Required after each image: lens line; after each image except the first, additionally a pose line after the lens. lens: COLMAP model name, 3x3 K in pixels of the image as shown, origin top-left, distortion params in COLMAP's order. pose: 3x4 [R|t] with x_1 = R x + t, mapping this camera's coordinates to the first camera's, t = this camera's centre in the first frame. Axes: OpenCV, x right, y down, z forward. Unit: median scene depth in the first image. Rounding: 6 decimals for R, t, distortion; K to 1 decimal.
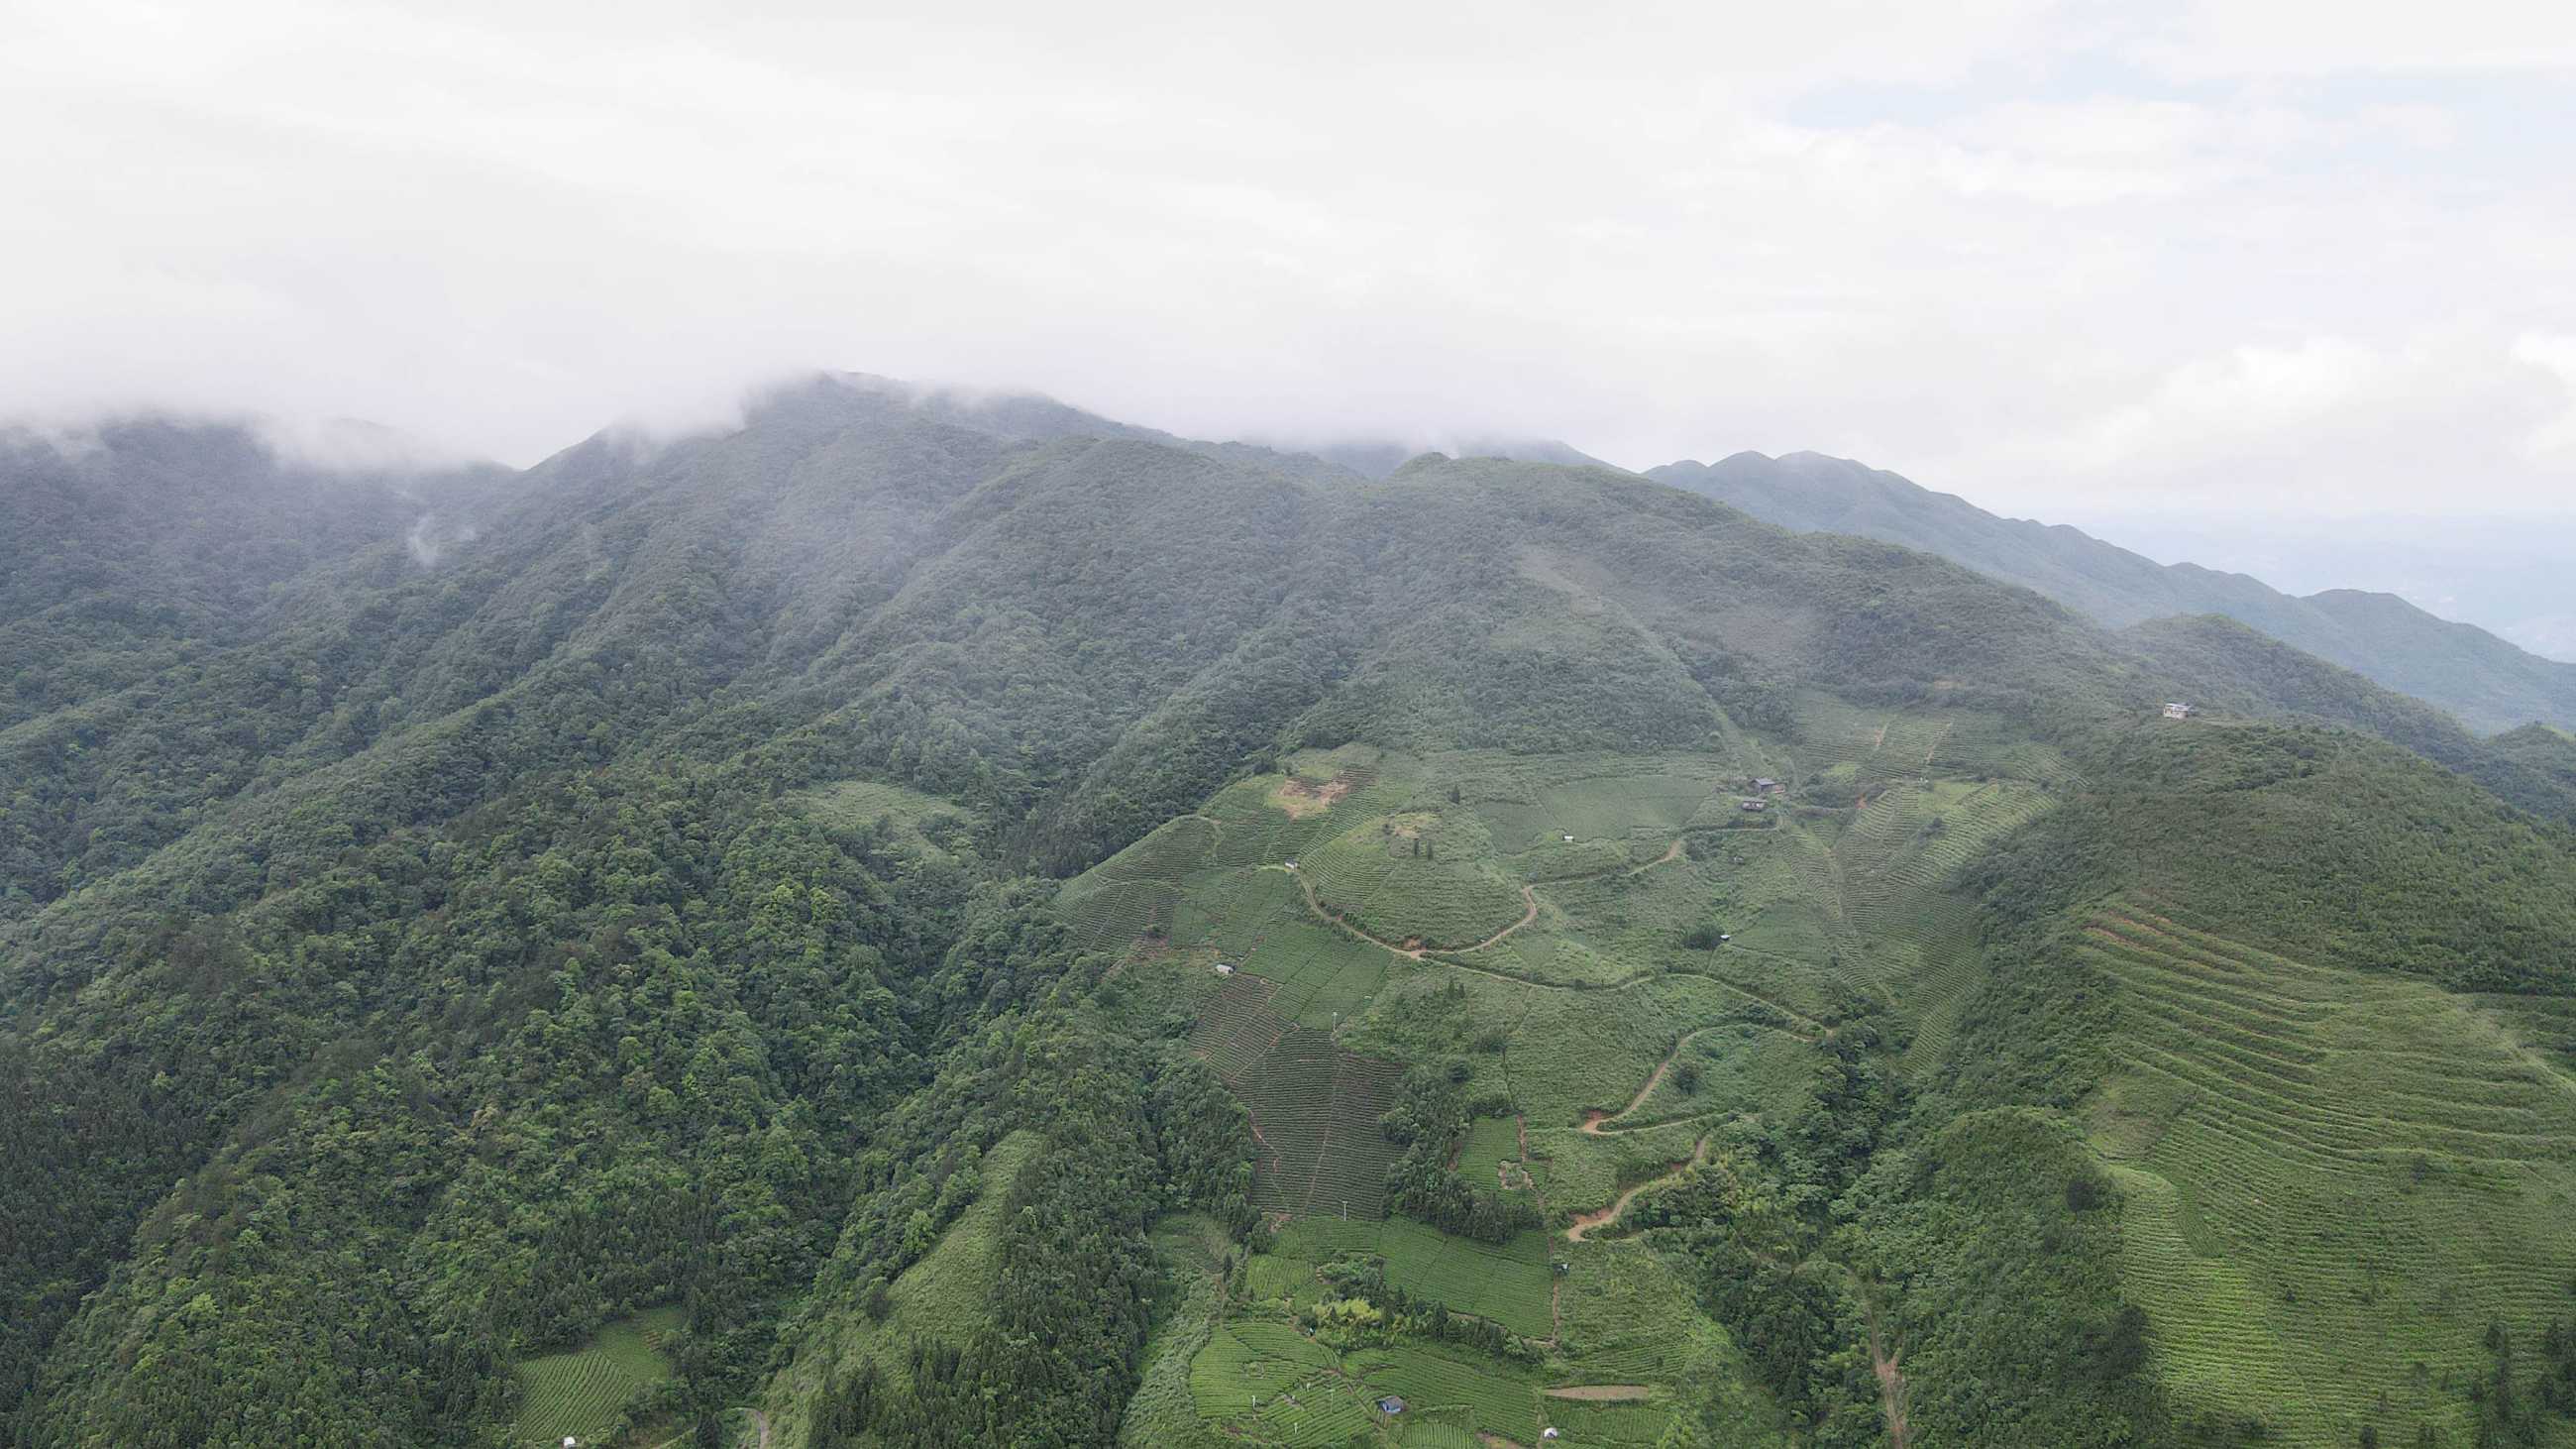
lens RADIAL K [[1891.9, 0, 1278.0], [0, 1891.9, 736.4], [0, 0, 1]] dist [0.002337, 0.027353]
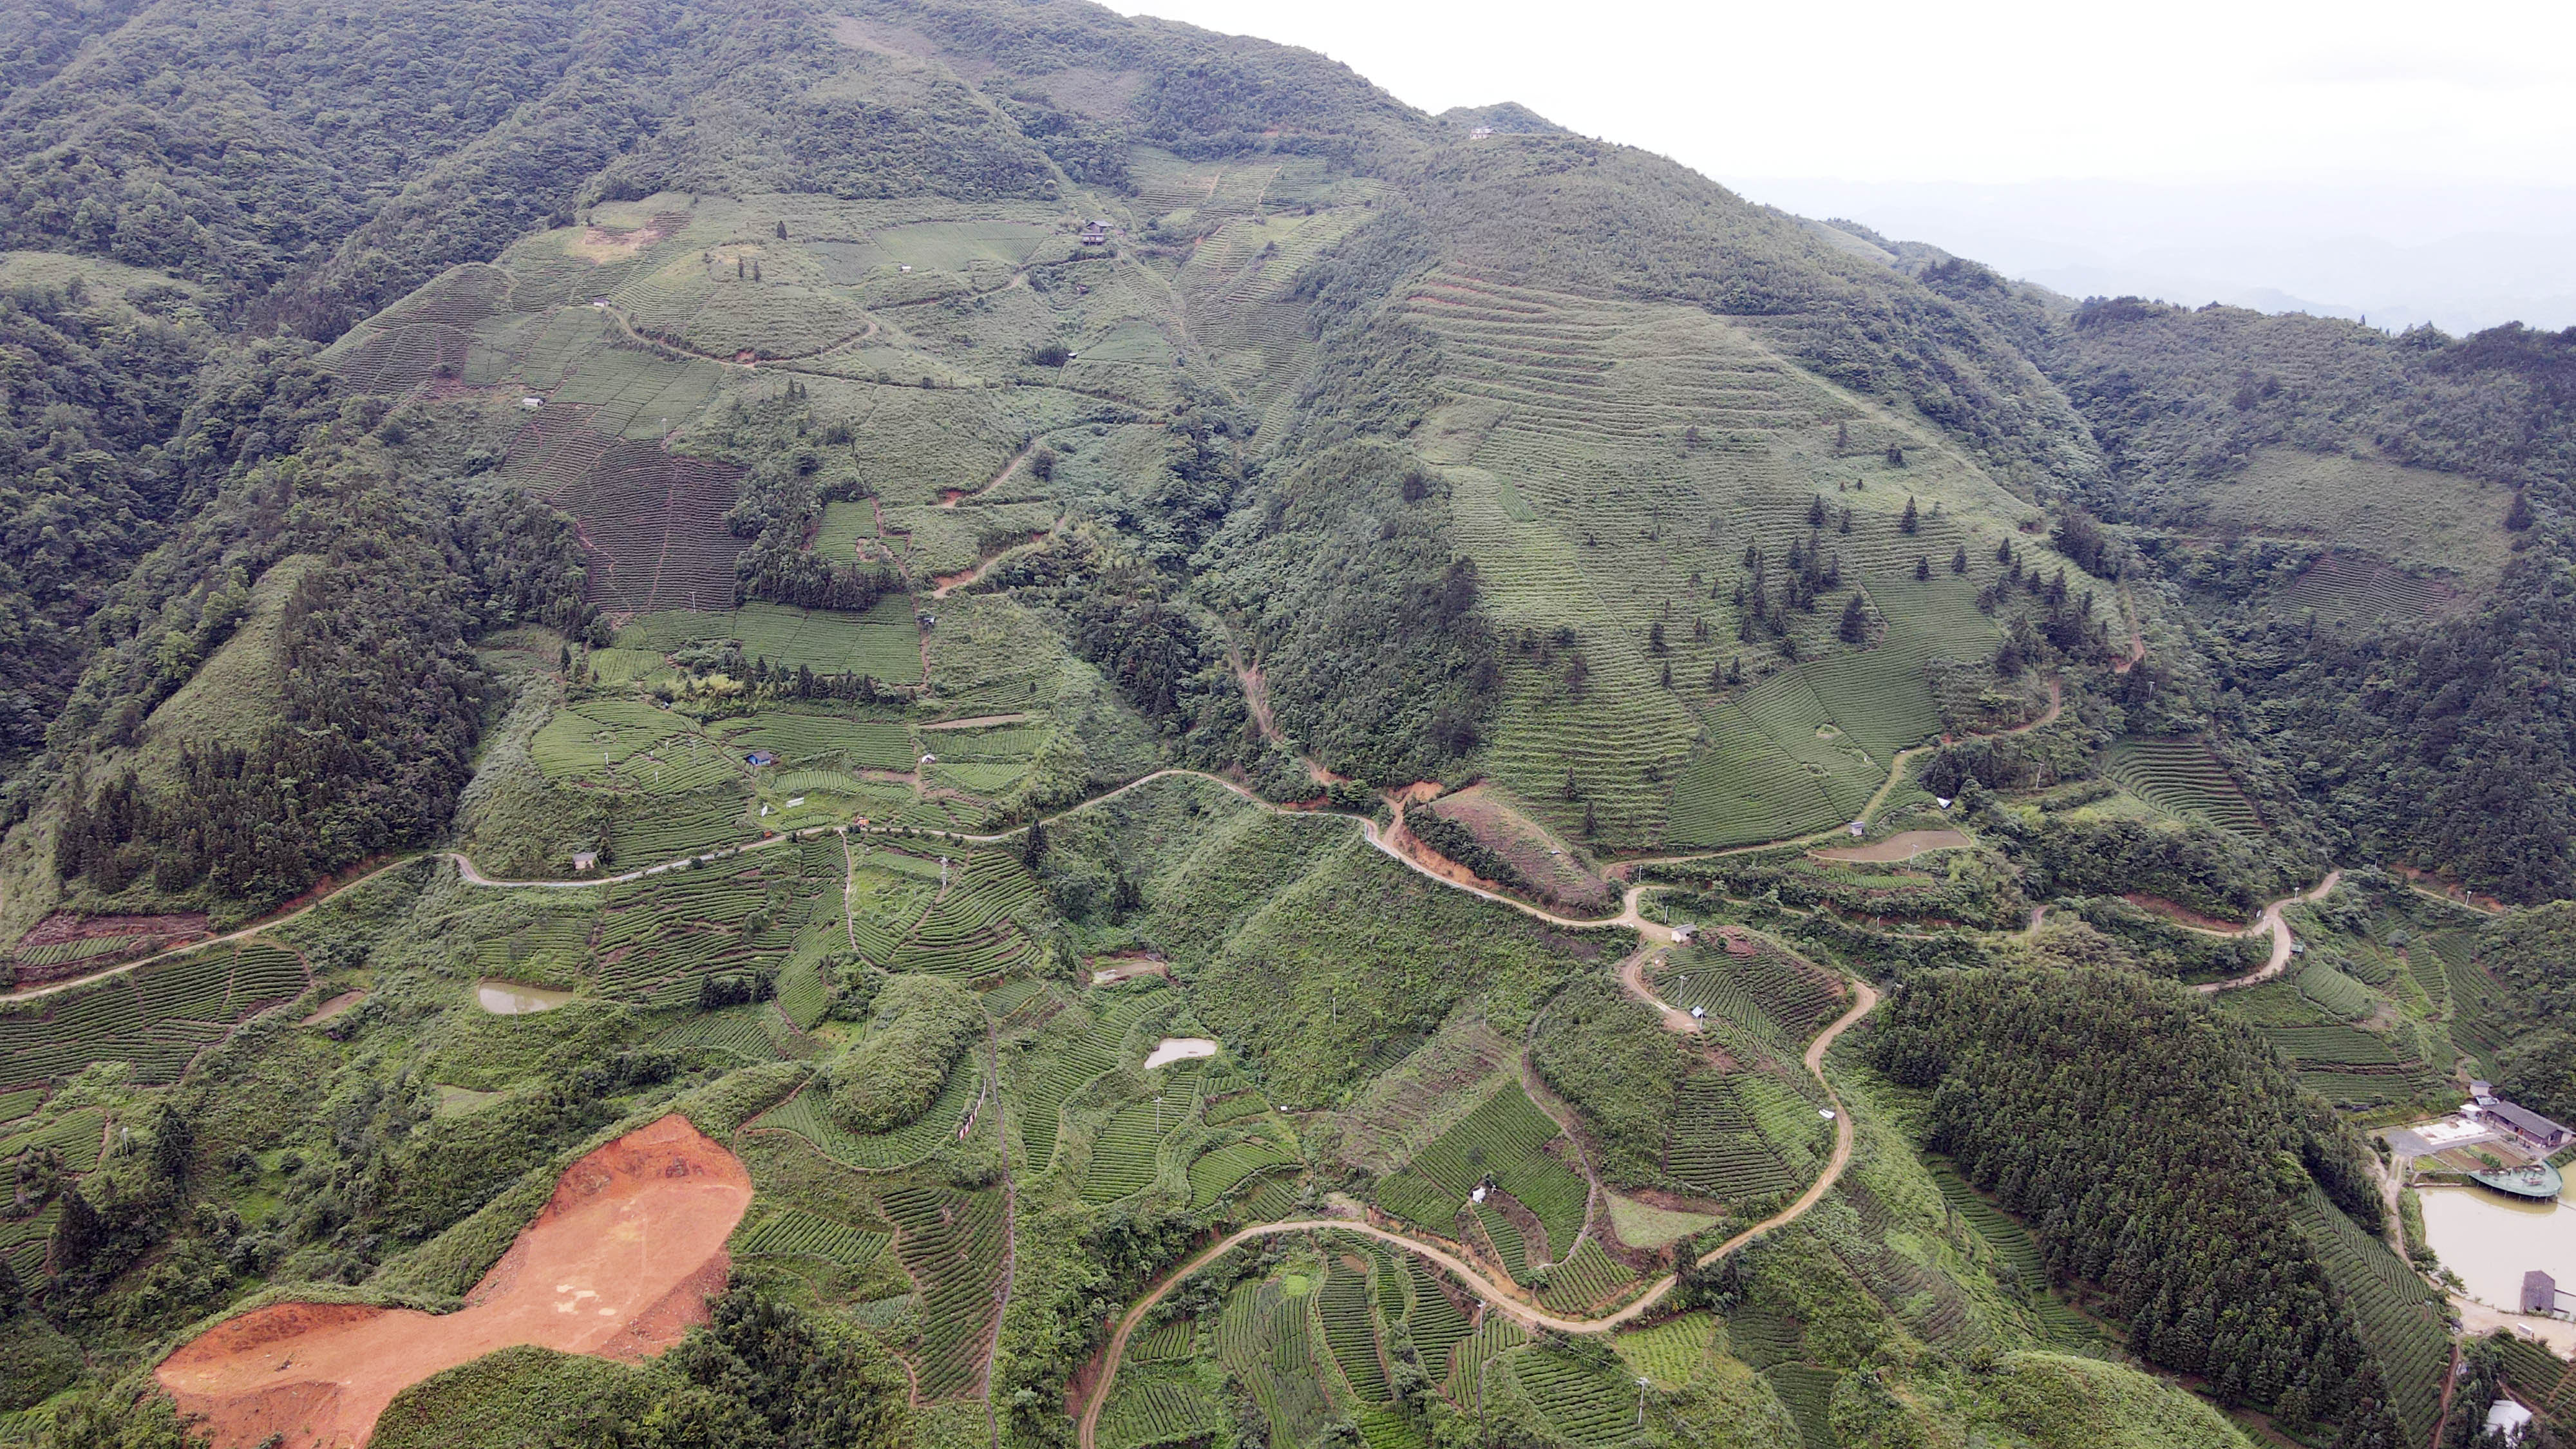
lens RADIAL K [[1891.5, 0, 1280.3], [0, 1891.5, 731.3], [0, 0, 1]] dist [0.002337, 0.027353]
pose [[0.940595, -0.096540, 0.325515, -0.002269], [0.042765, 0.984775, 0.168490, 0.162061], [-0.336826, -0.144560, 0.930404, 0.021683]]
